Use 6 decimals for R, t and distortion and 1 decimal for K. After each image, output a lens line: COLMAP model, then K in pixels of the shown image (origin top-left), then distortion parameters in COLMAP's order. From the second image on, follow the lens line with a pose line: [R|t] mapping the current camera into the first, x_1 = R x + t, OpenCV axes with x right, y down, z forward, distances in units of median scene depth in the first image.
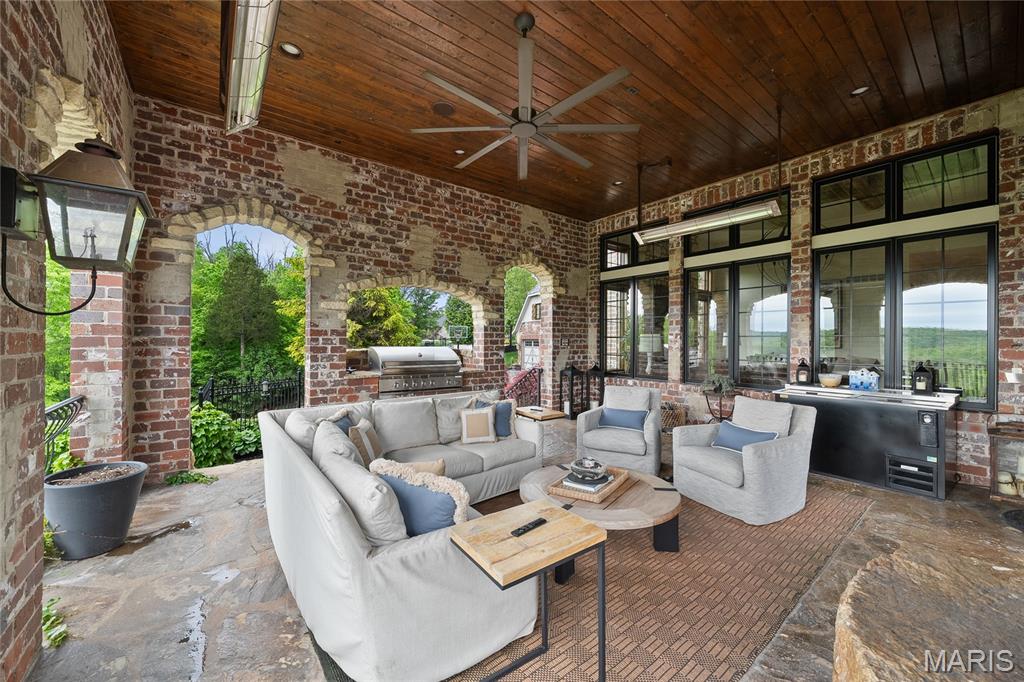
lens RADIAL K [[386.4, 0, 509.4], [0, 386.4, 338.0], [0, 0, 1]] dist [-0.001381, 0.000015]
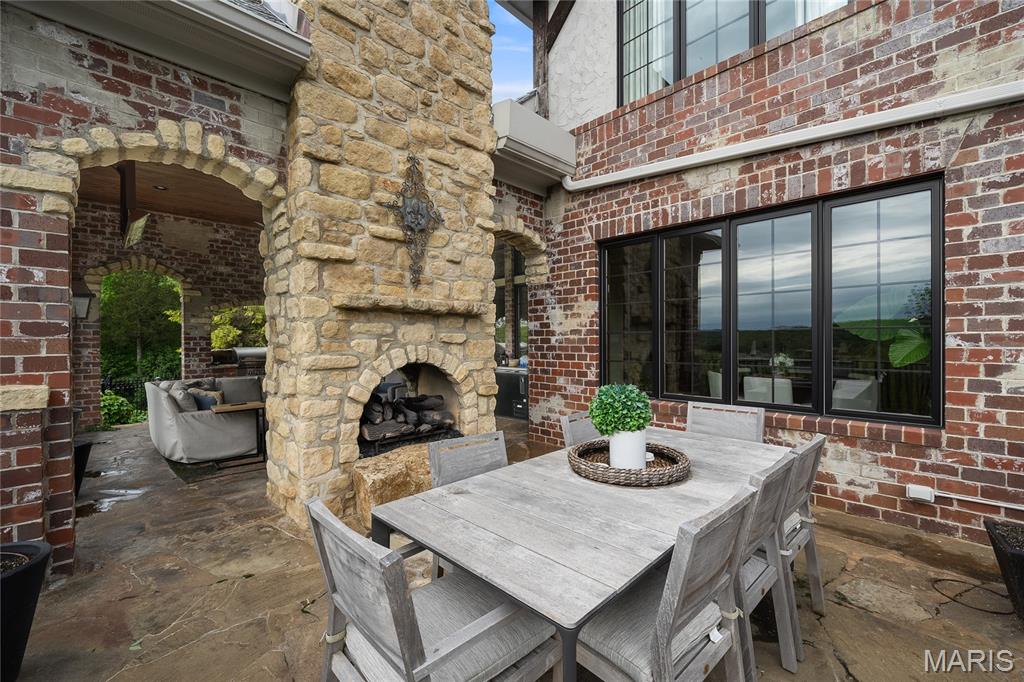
lens RADIAL K [[422.6, 0, 514.1], [0, 422.6, 340.4], [0, 0, 1]] dist [0.000368, 0.000281]
pose [[0.992736, -0.011980, 0.119718, 0.587439], [0.011132, 0.999908, 0.007751, -0.005046], [-0.119800, -0.006362, 0.992778, -0.830300]]
